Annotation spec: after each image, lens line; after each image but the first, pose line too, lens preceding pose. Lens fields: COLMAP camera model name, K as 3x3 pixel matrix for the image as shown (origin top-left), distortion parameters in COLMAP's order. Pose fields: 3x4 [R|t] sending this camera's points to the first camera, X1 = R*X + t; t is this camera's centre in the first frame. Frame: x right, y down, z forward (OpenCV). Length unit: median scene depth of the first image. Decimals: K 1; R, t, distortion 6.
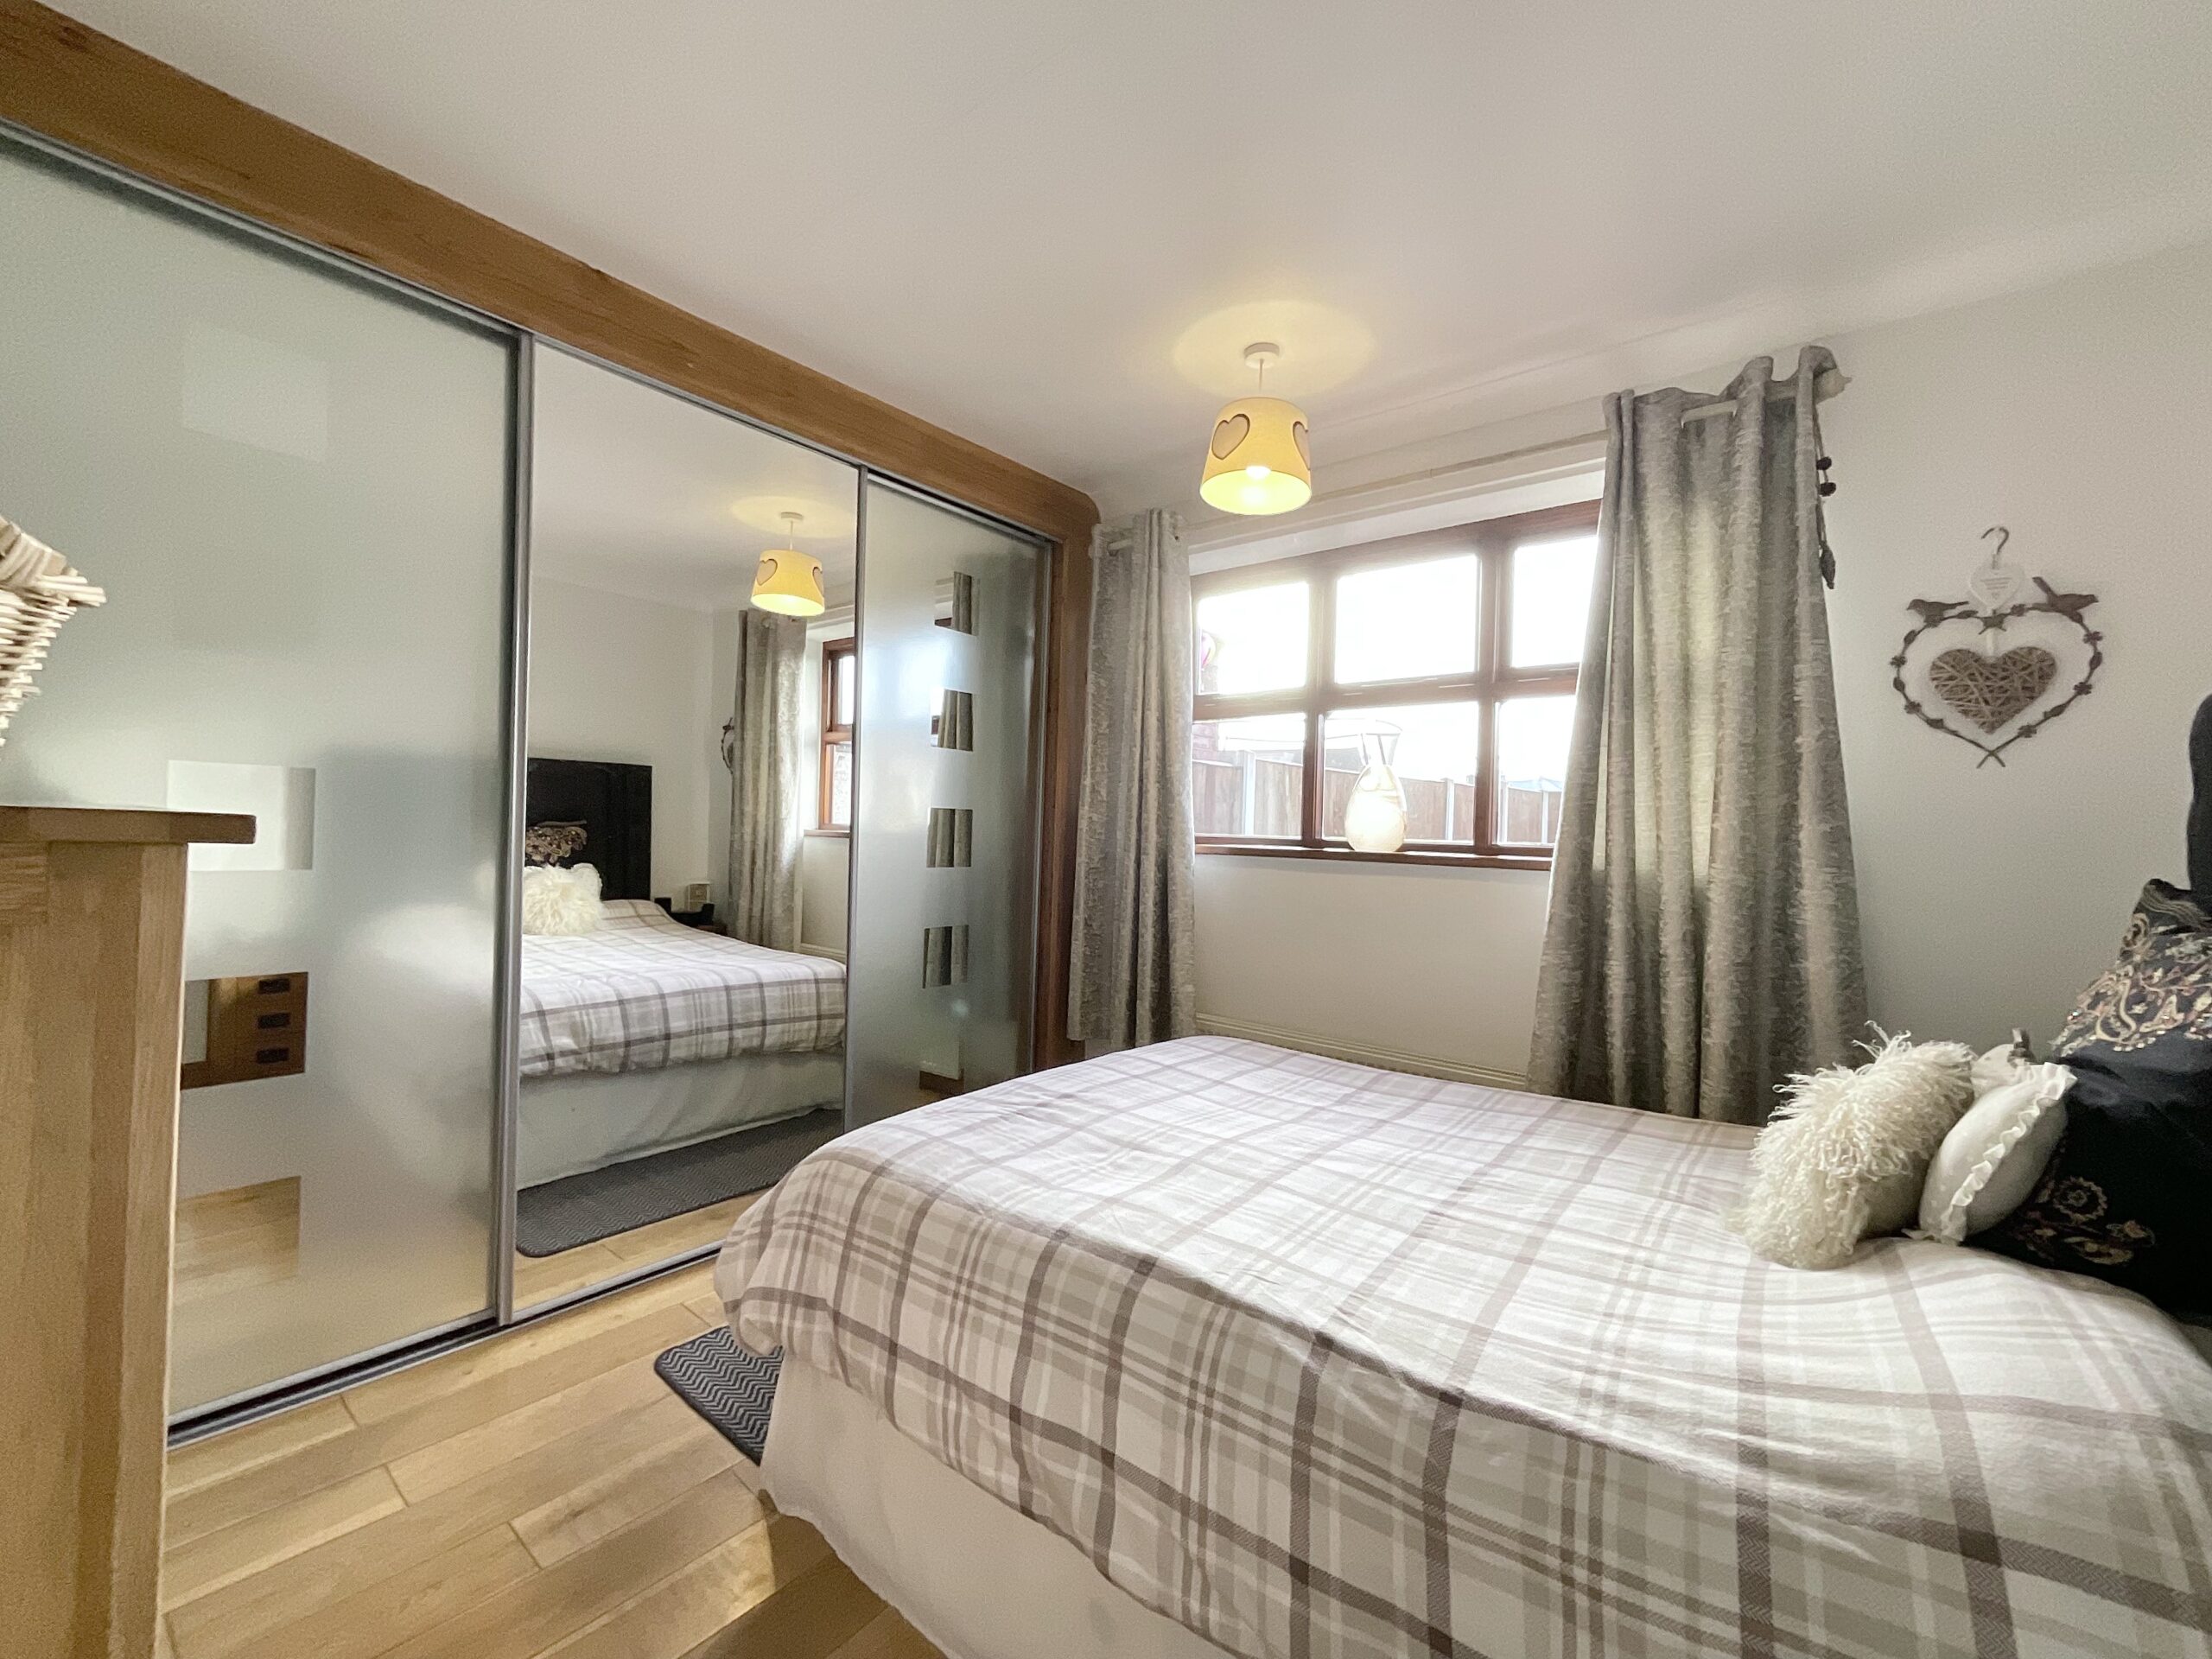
lens RADIAL K [[889.7, 0, 1089.1], [0, 889.7, 829.3], [0, 0, 1]] dist [0.000306, 0.000184]
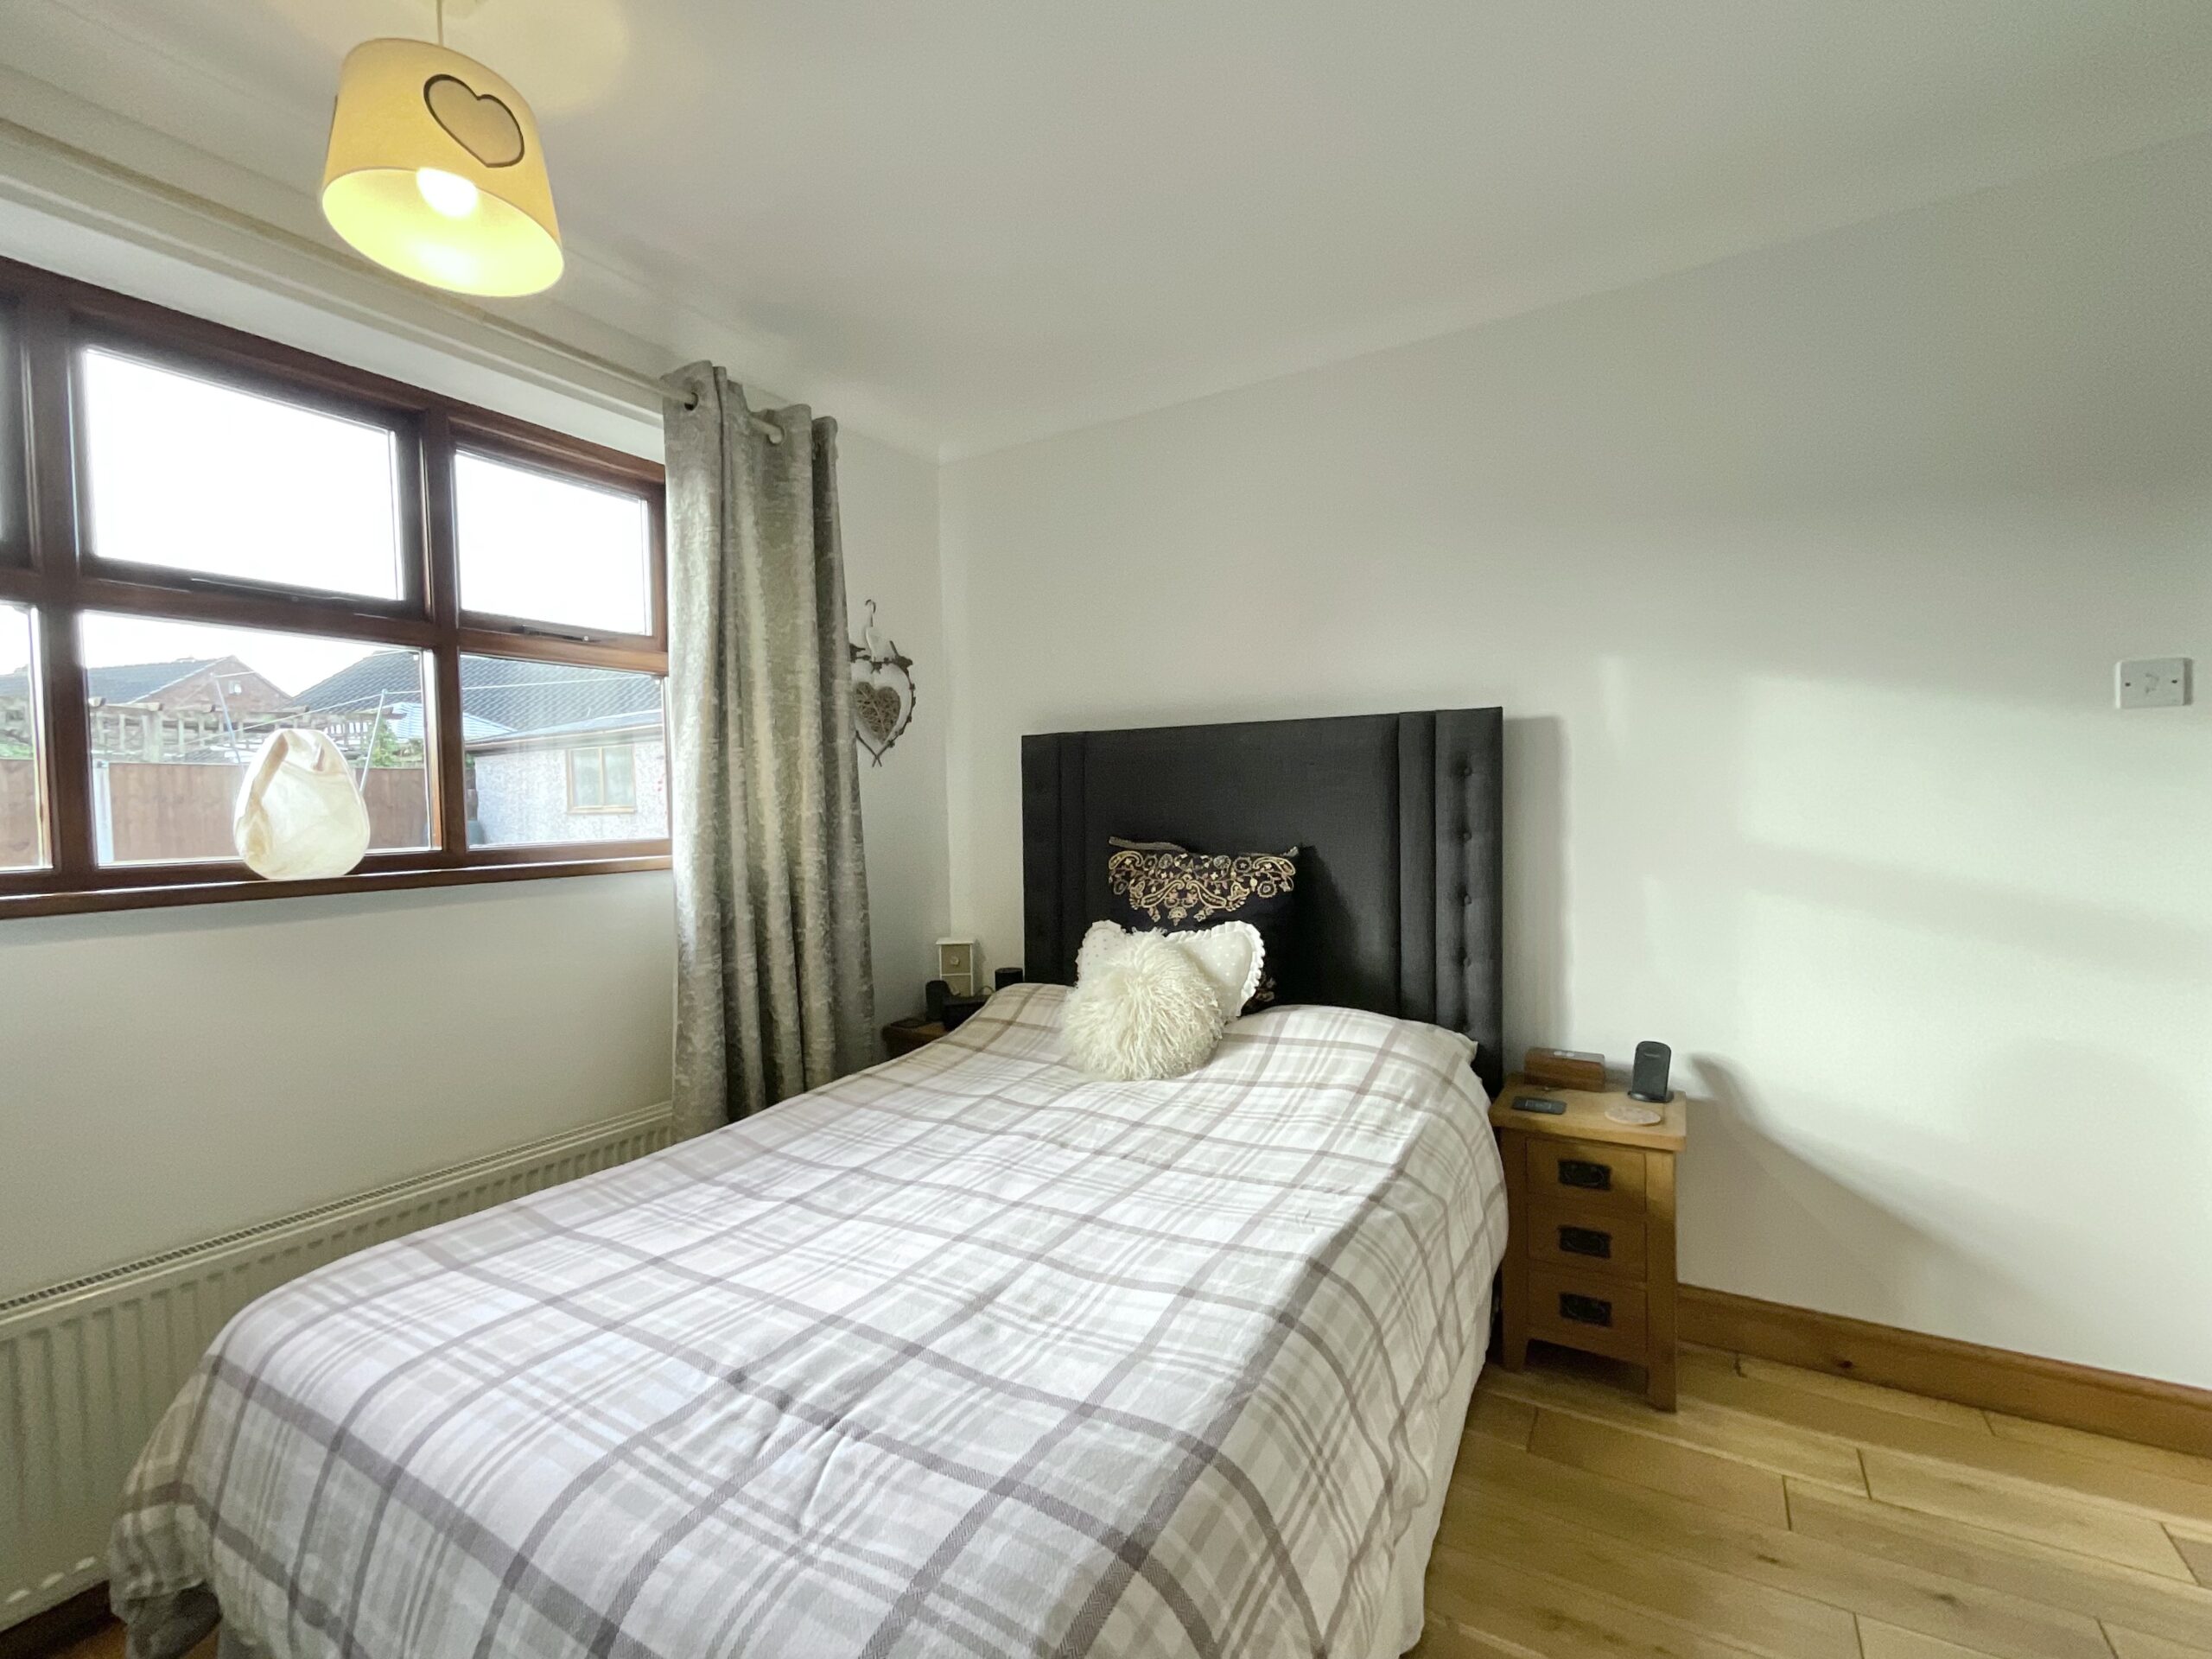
lens RADIAL K [[976.7, 0, 1106.0], [0, 976.7, 829.5], [0, 0, 1]] dist [-0.001275, 0.000031]
pose [[-0.154792, -0.052161, 0.986569, -0.660852], [0.019554, 0.998248, 0.055847, -0.053025], [-0.987754, 0.027936, -0.153501, 0.945357]]
